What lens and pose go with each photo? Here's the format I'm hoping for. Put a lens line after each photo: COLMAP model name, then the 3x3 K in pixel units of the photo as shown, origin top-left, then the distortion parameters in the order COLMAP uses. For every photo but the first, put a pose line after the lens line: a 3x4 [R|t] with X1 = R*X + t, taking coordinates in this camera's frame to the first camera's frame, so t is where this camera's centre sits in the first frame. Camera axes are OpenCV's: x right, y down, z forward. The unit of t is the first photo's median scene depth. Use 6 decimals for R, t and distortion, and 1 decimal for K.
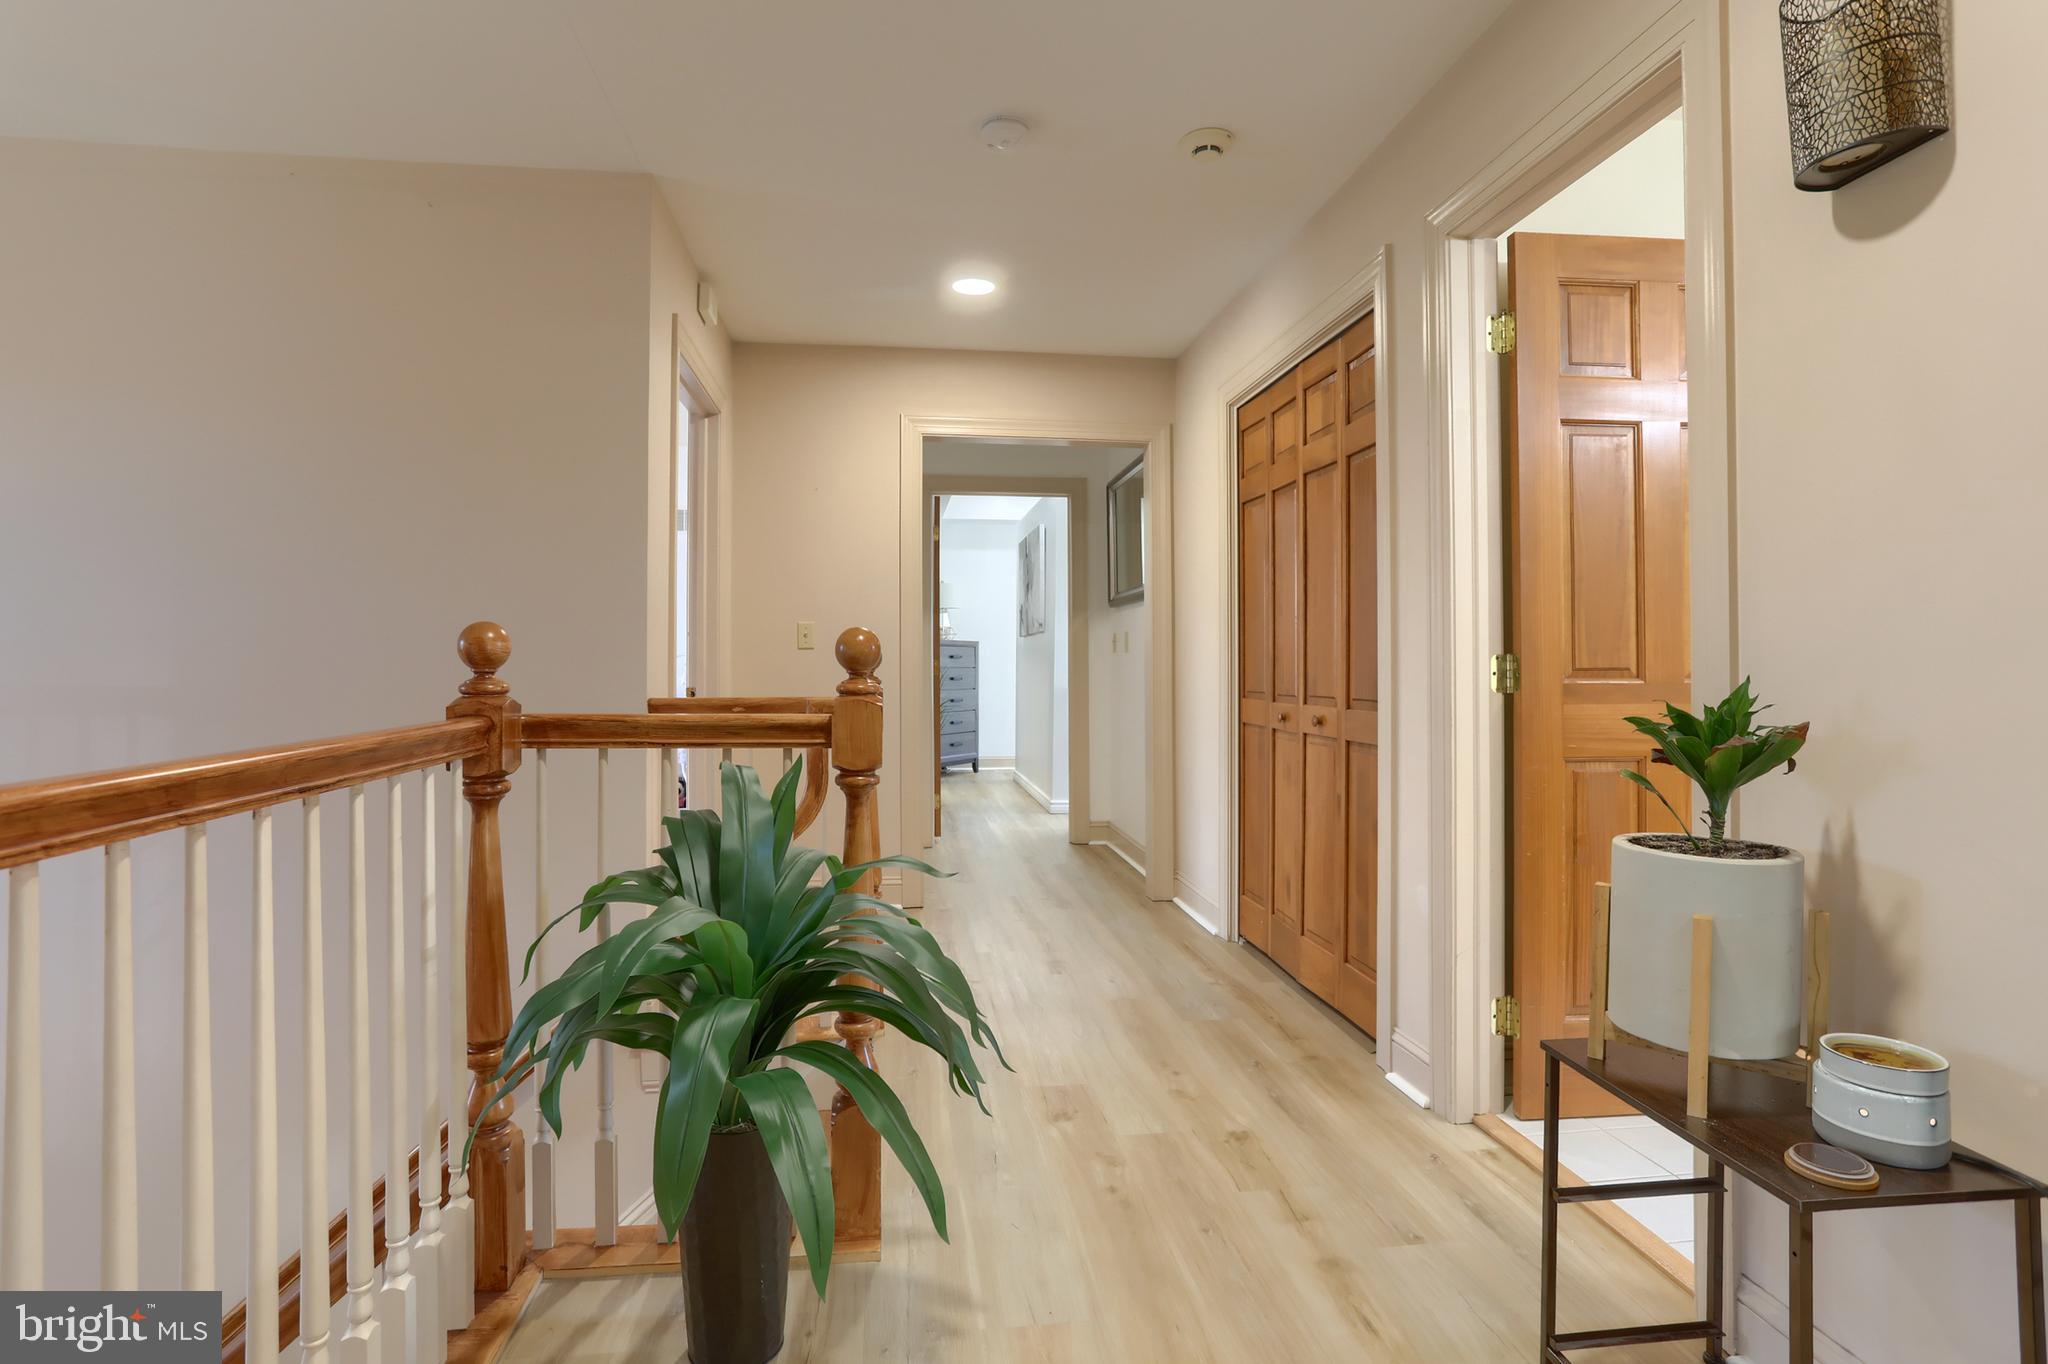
lens RADIAL K [[1019.1, 0, 1021.3], [0, 1019.1, 669.1], [0, 0, 1]] dist [0.000166, 0.000012]
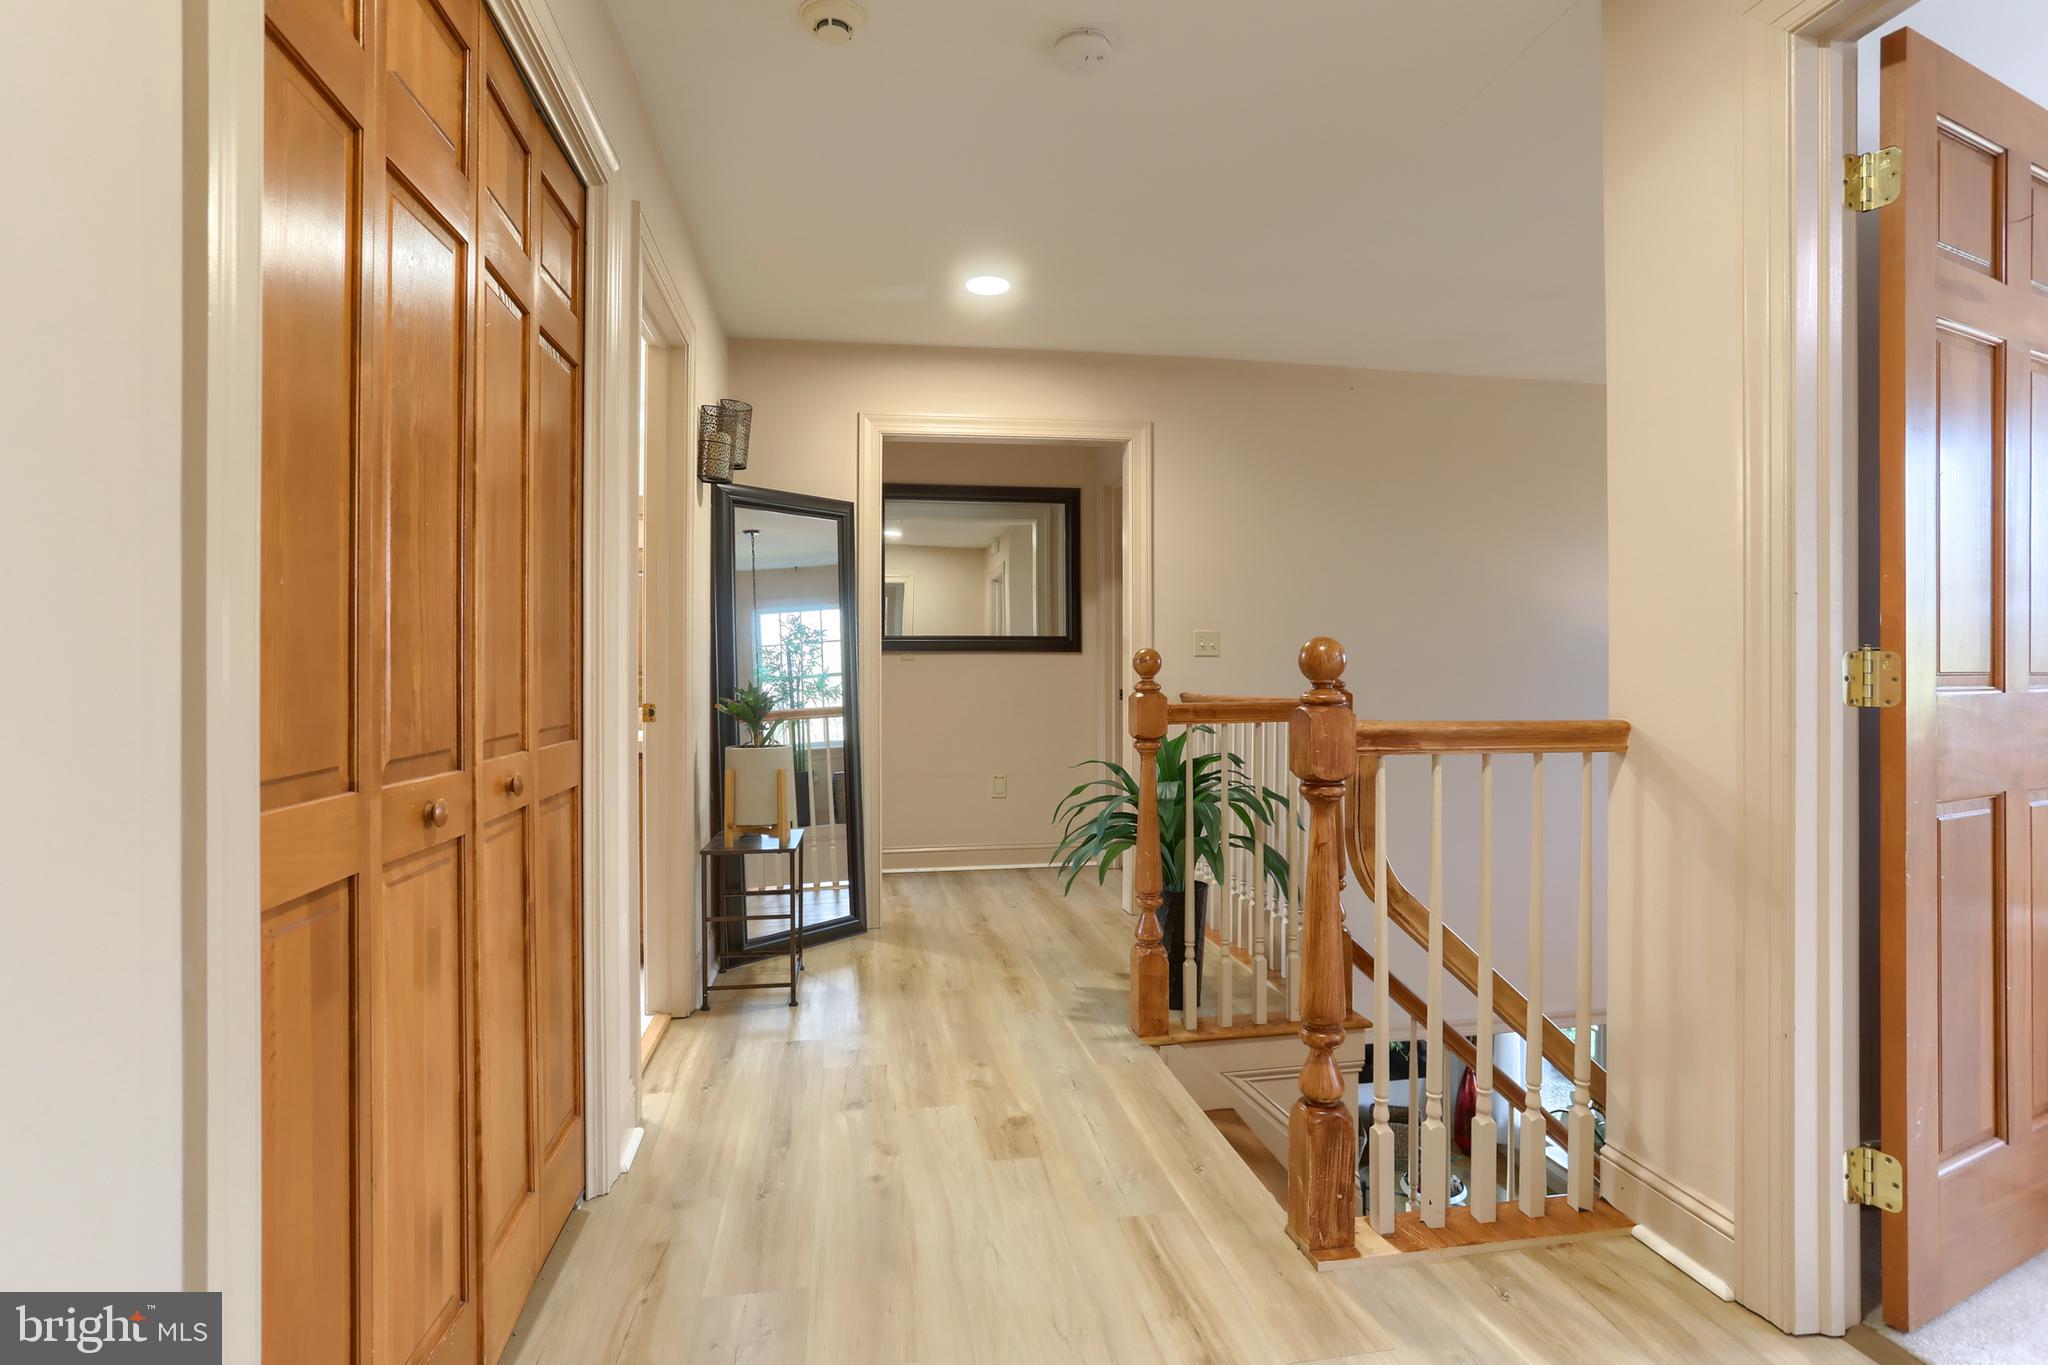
lens RADIAL K [[1019.1, 0, 1024.0], [0, 1019.1, 675.0], [0, 0, 1]] dist [0.000166, 0.000012]
pose [[-0.999117, 0.005503, -0.041664, 0.076071], [0.005195, 0.999958, 0.007492, -0.009463], [0.041703, 0.007269, -0.999104, 2.072989]]
